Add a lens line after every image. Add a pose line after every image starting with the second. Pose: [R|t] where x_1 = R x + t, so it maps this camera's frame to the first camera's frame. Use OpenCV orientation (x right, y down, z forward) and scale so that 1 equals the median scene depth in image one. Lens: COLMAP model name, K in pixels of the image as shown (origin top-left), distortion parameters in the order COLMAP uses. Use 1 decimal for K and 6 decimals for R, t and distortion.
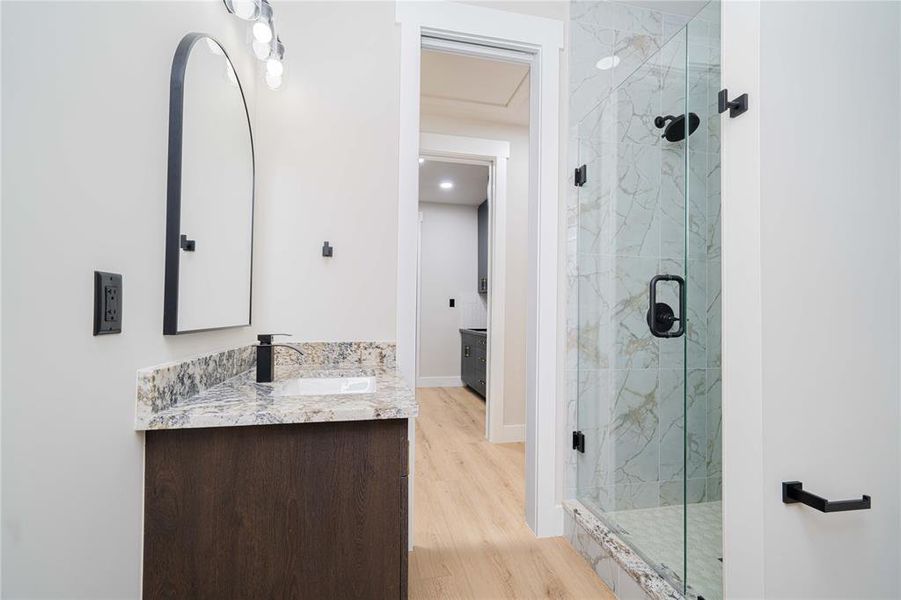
lens RADIAL K [[327.0, 0, 447.5], [0, 327.0, 306.2], [0, 0, 1]] dist [-0.016885, 0.000233]
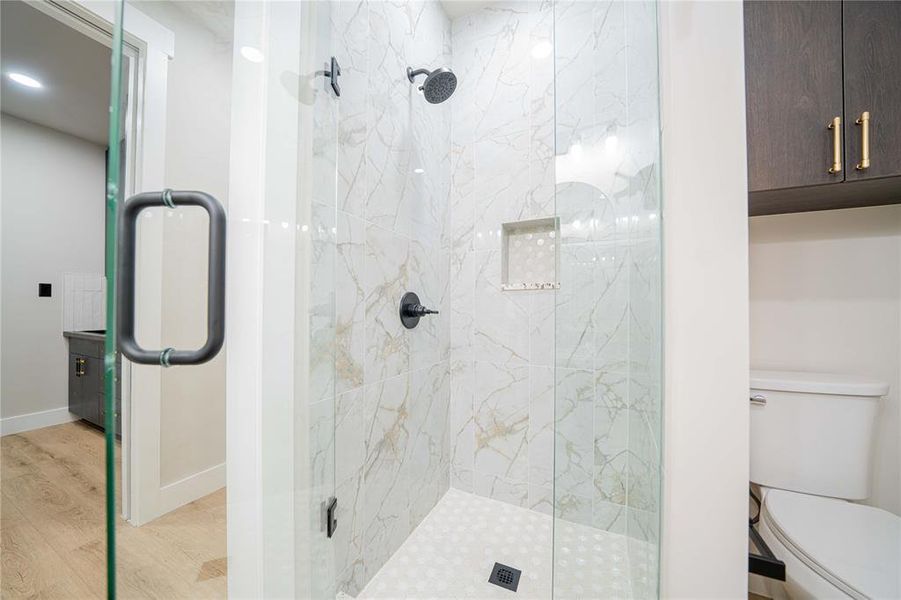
lens RADIAL K [[327.0, 0, 447.5], [0, 327.0, 306.2], [0, 0, 1]] dist [-0.016885, 0.000233]
pose [[0.614543, -0.004620, 0.788870, 0.057239], [-0.012752, 0.999794, 0.015790, 0.011123], [-0.788781, -0.019763, 0.614357, 0.420925]]
